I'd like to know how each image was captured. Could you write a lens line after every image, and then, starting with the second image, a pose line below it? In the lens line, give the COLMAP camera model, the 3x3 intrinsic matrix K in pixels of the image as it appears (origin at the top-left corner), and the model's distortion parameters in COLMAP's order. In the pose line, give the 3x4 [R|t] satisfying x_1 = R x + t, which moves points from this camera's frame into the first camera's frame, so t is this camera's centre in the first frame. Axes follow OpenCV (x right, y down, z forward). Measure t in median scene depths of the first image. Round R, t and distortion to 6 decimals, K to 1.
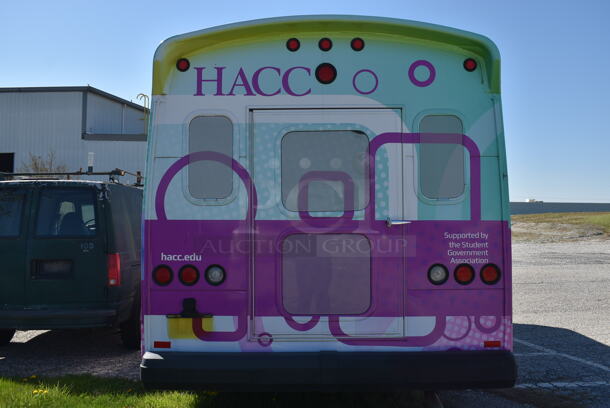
lens RADIAL K [[551.5, 0, 305.0], [0, 551.5, 204.0], [0, 0, 1]] dist [-0.113869, -0.000975]
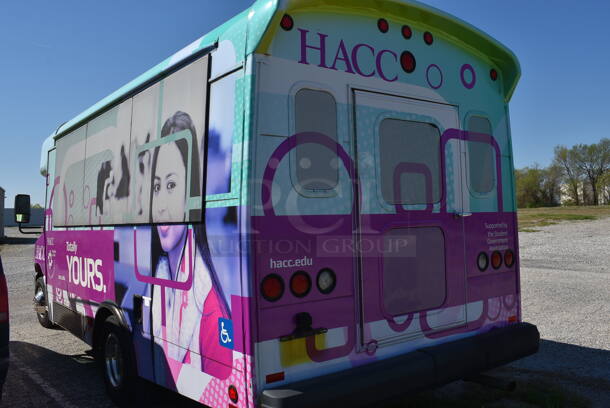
lens RADIAL K [[551.5, 0, 305.0], [0, 551.5, 204.0], [0, 0, 1]] dist [-0.113869, -0.000975]
pose [[0.788555, -0.002550, 0.614959, -0.702305], [0.008173, 0.999947, -0.006335, 0.017288], [-0.614910, 0.010022, 0.788534, 0.357312]]
